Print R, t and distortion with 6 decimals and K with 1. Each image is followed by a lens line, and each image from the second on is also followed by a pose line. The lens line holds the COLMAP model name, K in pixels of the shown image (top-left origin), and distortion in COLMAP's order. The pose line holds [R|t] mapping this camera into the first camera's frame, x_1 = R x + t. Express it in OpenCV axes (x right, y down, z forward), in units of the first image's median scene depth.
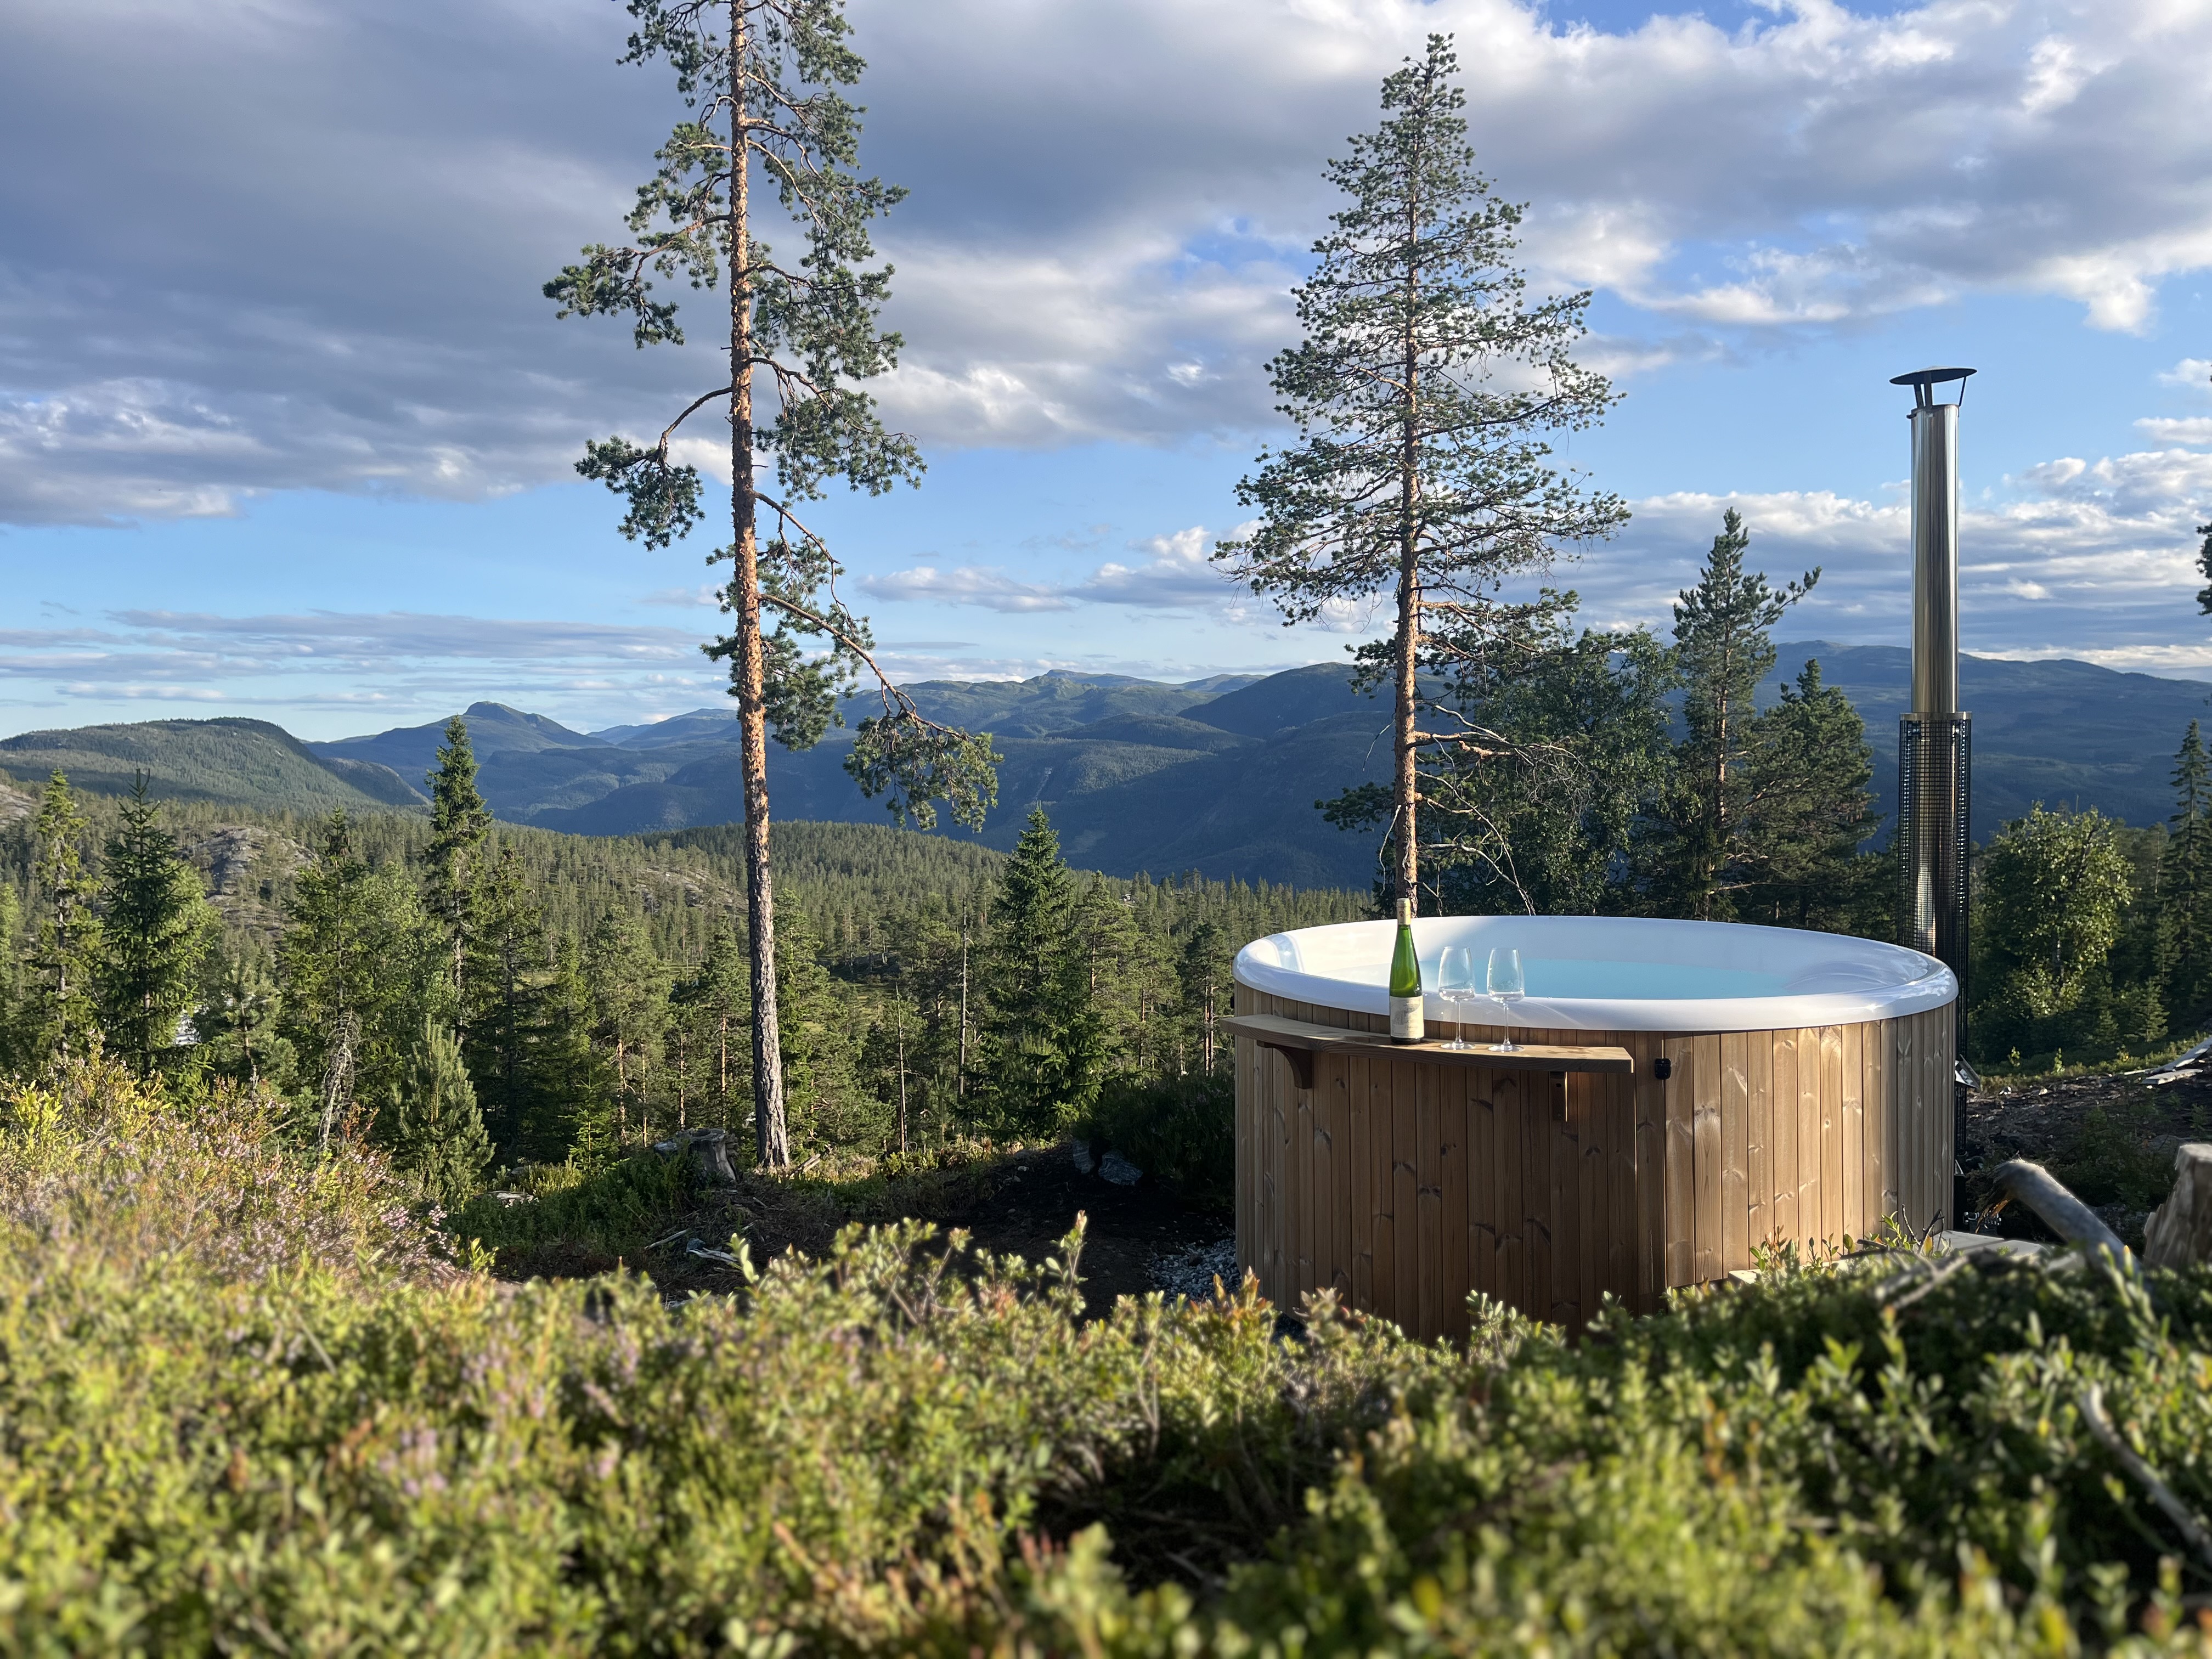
lens RADIAL K [[1669.8, 0, 1102.6], [0, 1669.8, 848.6], [0, 0, 1]] dist [0.025186, -0.025401]
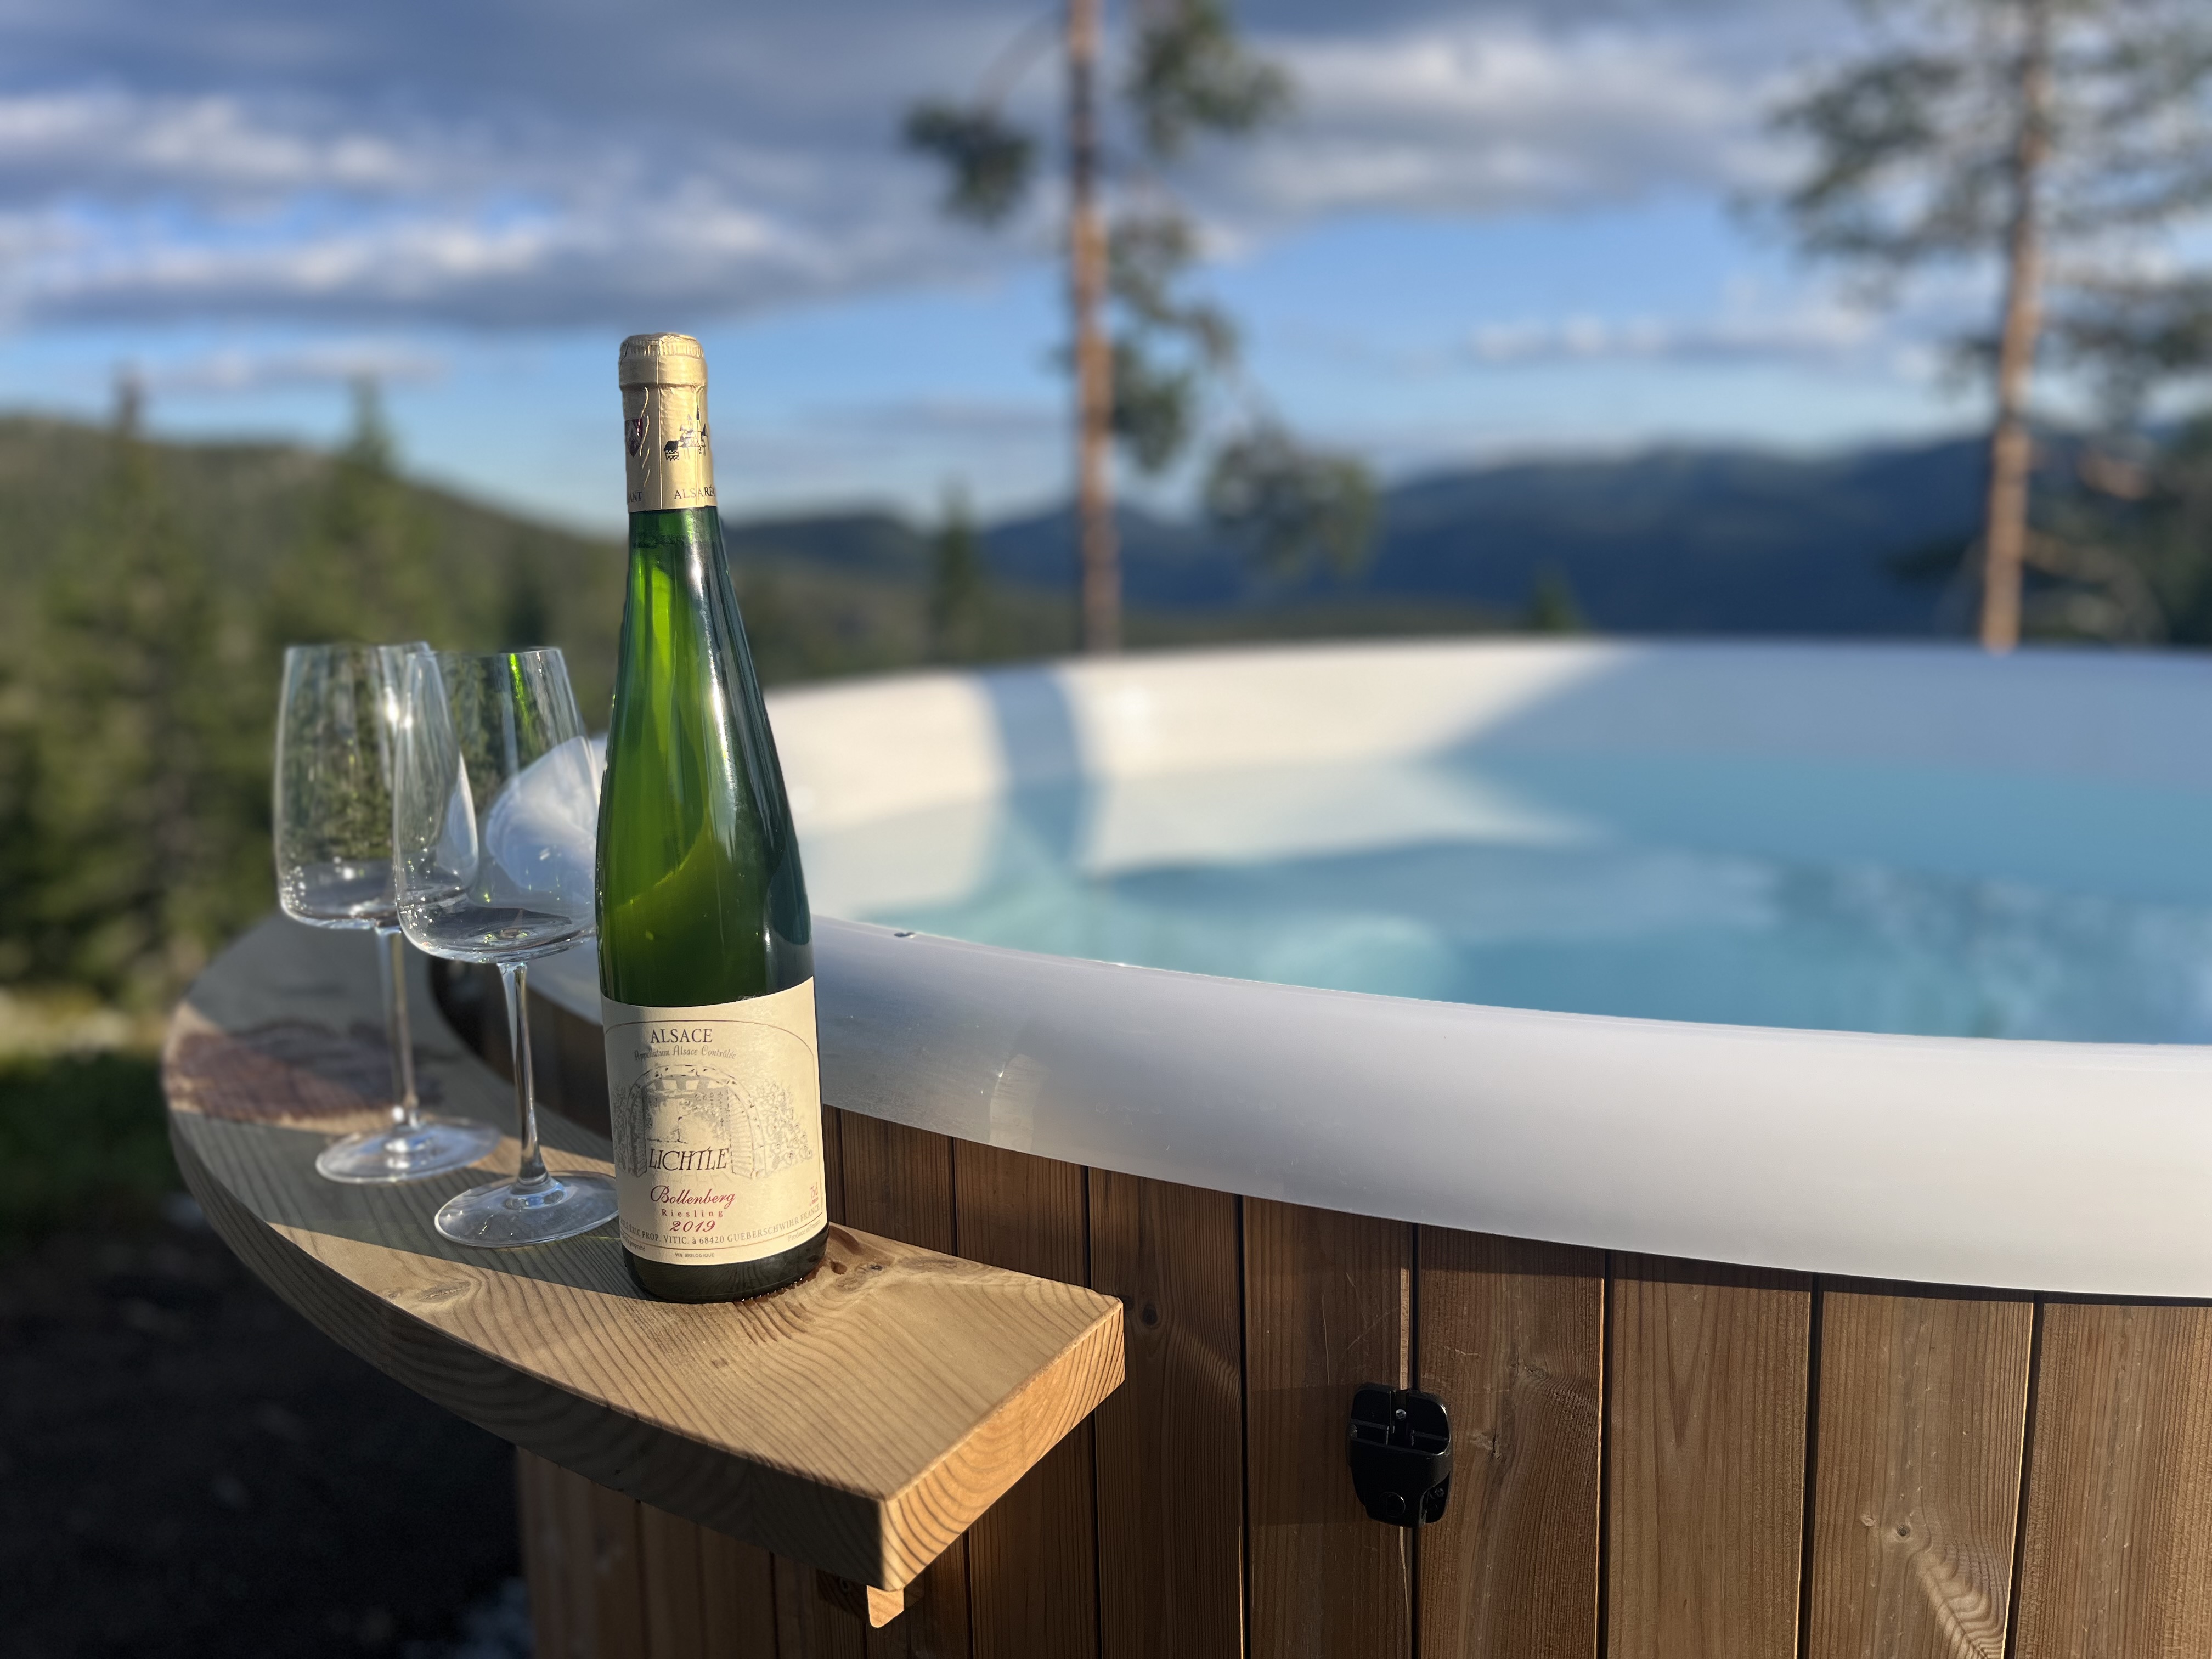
lens RADIAL K [[1681.4, 0, 1106.0], [0, 1681.4, 829.5], [0, 0, 1]] dist [0.048778, -0.084248]
pose [[0.941202, 0.054309, -0.333451, 0.069557], [-0.015014, 0.992743, 0.119310, 0.010732], [0.337511, -0.107289, 0.935187, 0.165162]]
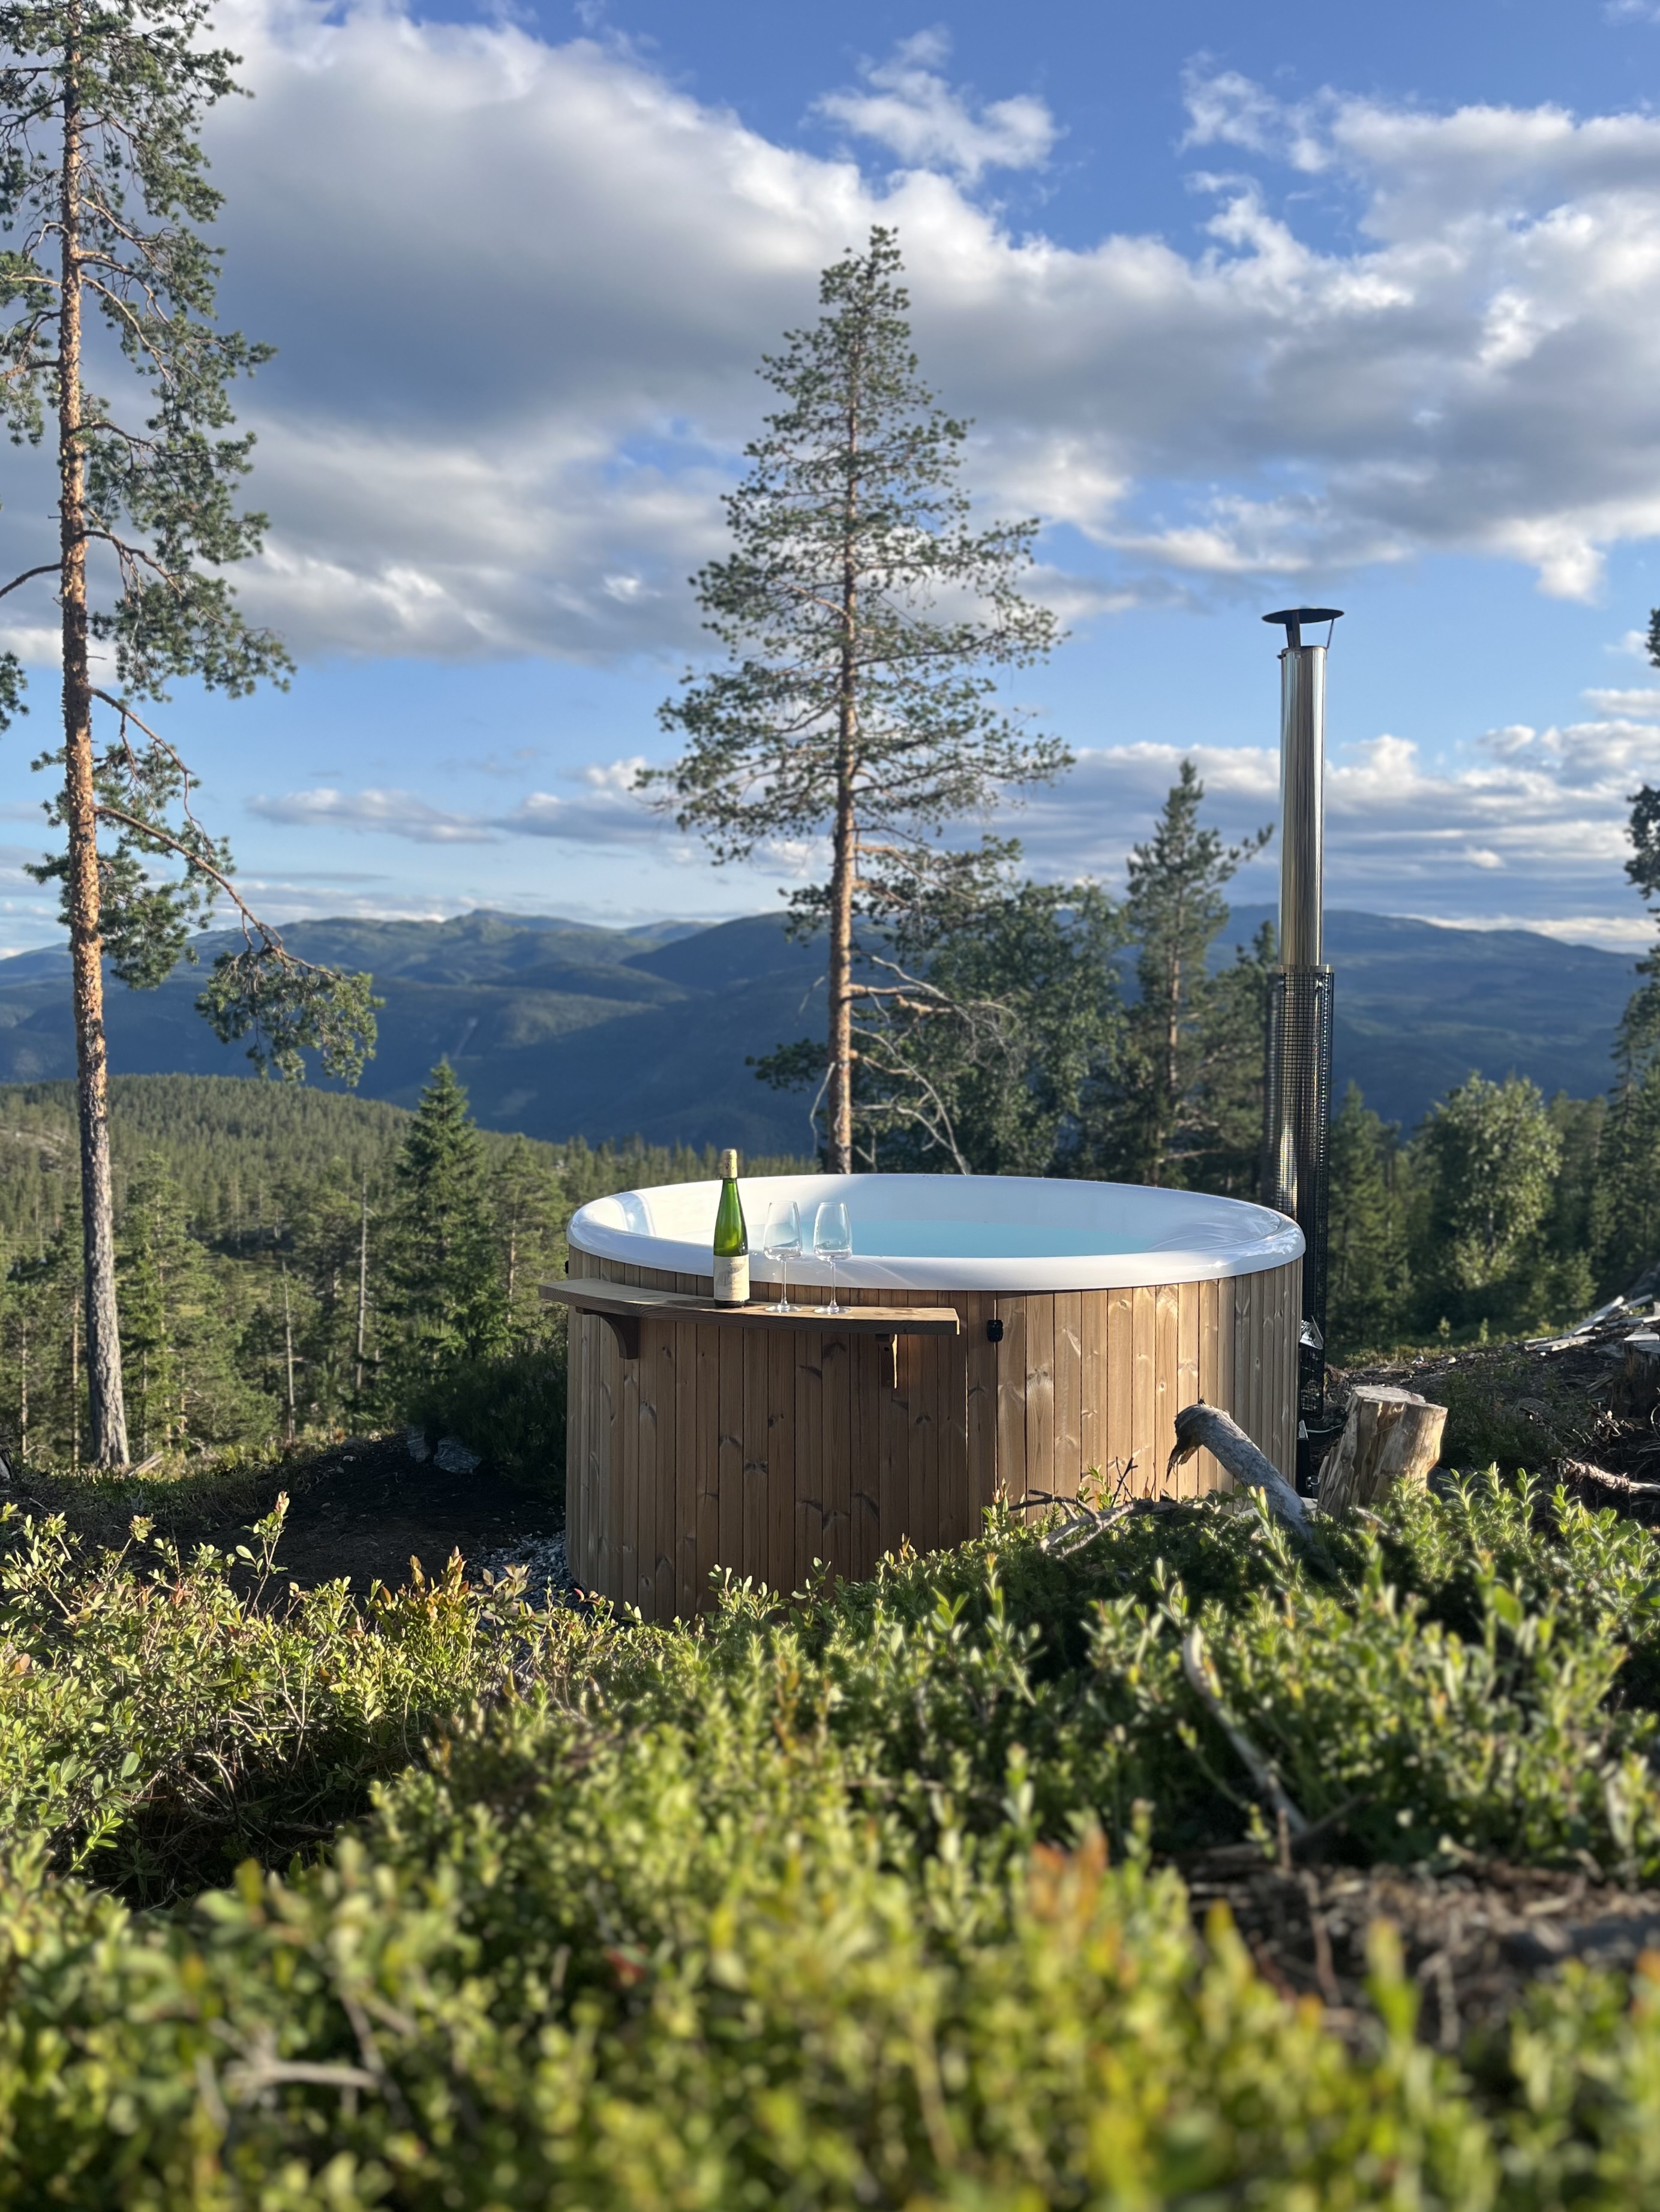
lens RADIAL K [[1823.0, 0, 842.5], [0, 1823.0, 1145.9], [0, 0, 1]] dist [0.047354, -0.076075]
pose [[0.986046, 0.007494, 0.166306, 0.014941], [-0.010562, 0.999790, 0.017568, 0.001884], [-0.166139, -0.019080, 0.985918, -0.000259]]
